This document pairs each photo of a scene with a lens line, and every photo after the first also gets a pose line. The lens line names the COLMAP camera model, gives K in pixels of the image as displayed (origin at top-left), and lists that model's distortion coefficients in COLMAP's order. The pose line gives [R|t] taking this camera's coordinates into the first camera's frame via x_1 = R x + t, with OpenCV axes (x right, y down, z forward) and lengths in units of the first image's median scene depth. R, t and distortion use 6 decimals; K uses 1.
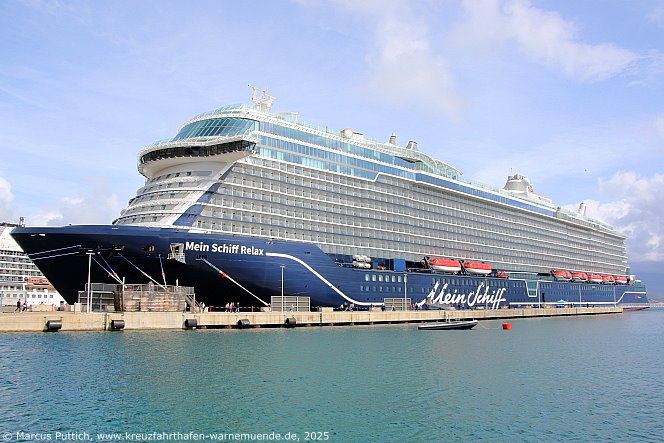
lens RADIAL K [[518.1, 0, 332.0], [0, 518.1, 221.5], [0, 0, 1]] dist [-0.059601, -0.000384]
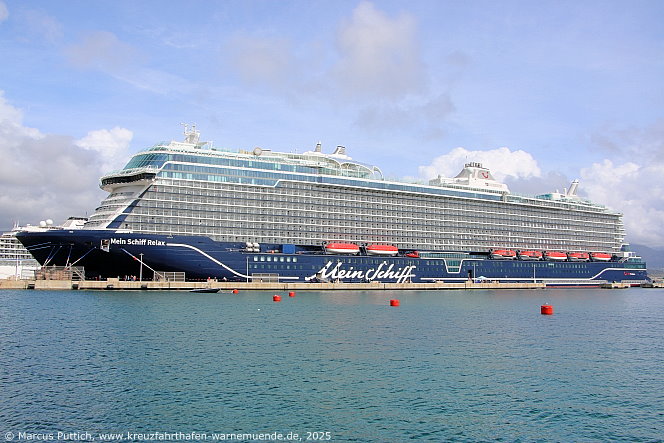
lens RADIAL K [[566.7, 0, 332.0], [0, 566.7, 221.5], [0, 0, 1]] dist [-0.003396, 0.003338]
pose [[0.962167, -0.017800, -0.271879, 0.721400], [0.033868, 0.997938, 0.054522, -0.073022], [0.270348, -0.061668, 0.960786, -0.438655]]
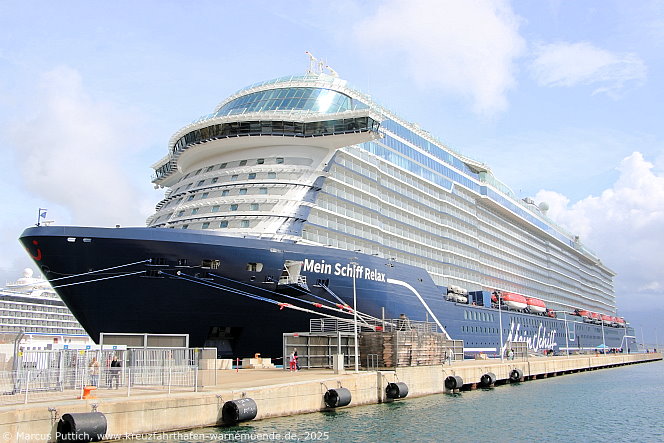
lens RADIAL K [[594.0, 0, 332.0], [0, 594.0, 221.5], [0, 0, 1]] dist [-0.016192, -0.003101]
pose [[0.970371, 0.035733, 0.238964, -0.352948], [-0.021105, 0.997759, -0.063495, 0.031925], [-0.240697, 0.056571, 0.968950, 0.205114]]
